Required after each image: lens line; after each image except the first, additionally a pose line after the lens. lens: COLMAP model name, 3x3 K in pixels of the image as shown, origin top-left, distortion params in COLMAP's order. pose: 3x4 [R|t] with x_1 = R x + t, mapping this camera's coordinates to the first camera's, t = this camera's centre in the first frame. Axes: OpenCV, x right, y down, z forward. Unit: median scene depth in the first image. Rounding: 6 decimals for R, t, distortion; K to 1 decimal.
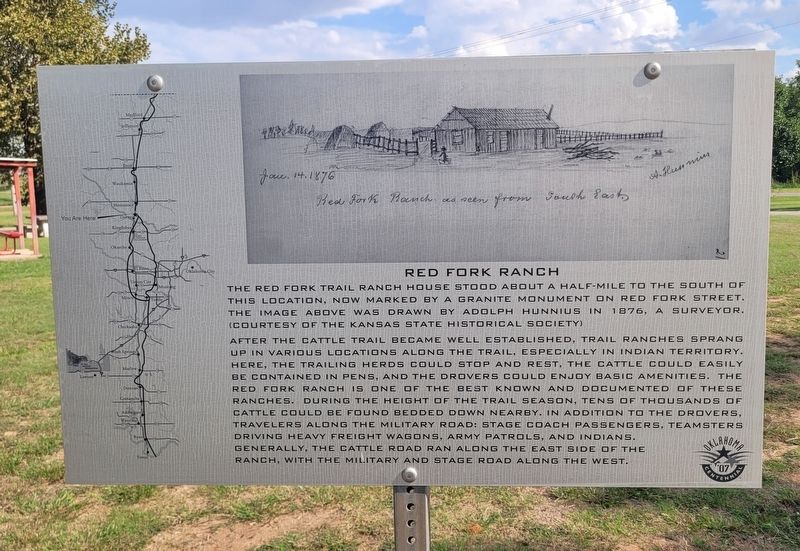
lens RADIAL K [[741.4, 0, 407.3], [0, 741.4, 272.4], [0, 0, 1]] dist [0.035718, 0.000000]
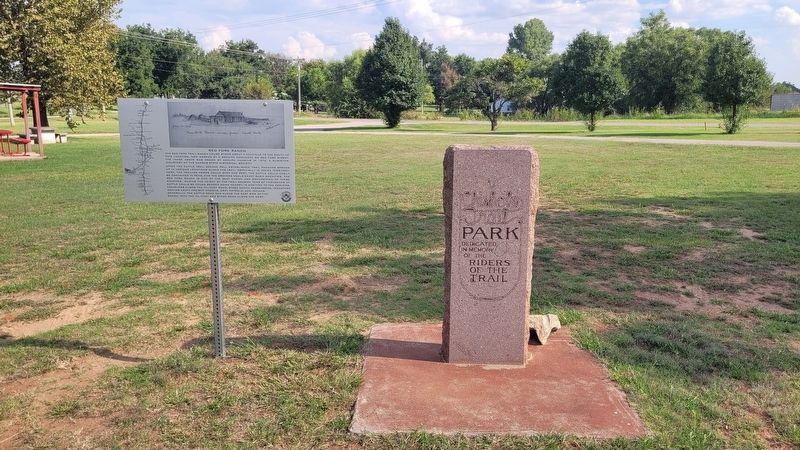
lens RADIAL K [[598.4, 0, 392.4], [0, 598.4, 224.8], [0, 0, 1]] dist [0.007484, 0.002924]
pose [[0.996081, 0.010484, 0.087817, 0.716156], [-0.016989, 0.997139, 0.073656, 0.148391], [-0.086794, -0.074859, 0.993410, -2.404917]]
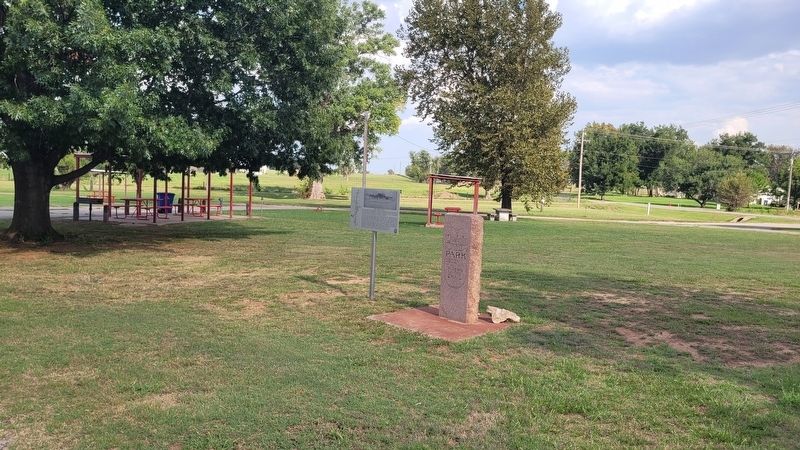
lens RADIAL K [[598.4, 0, 399.1], [0, 598.4, 227.8], [0, 0, 1]] dist [0.007484, 0.002924]
pose [[0.765440, 0.099255, -0.635806, 5.289431], [-0.135717, 0.990709, -0.008730, 0.268795], [0.629033, 0.092972, 0.771799, -4.872687]]
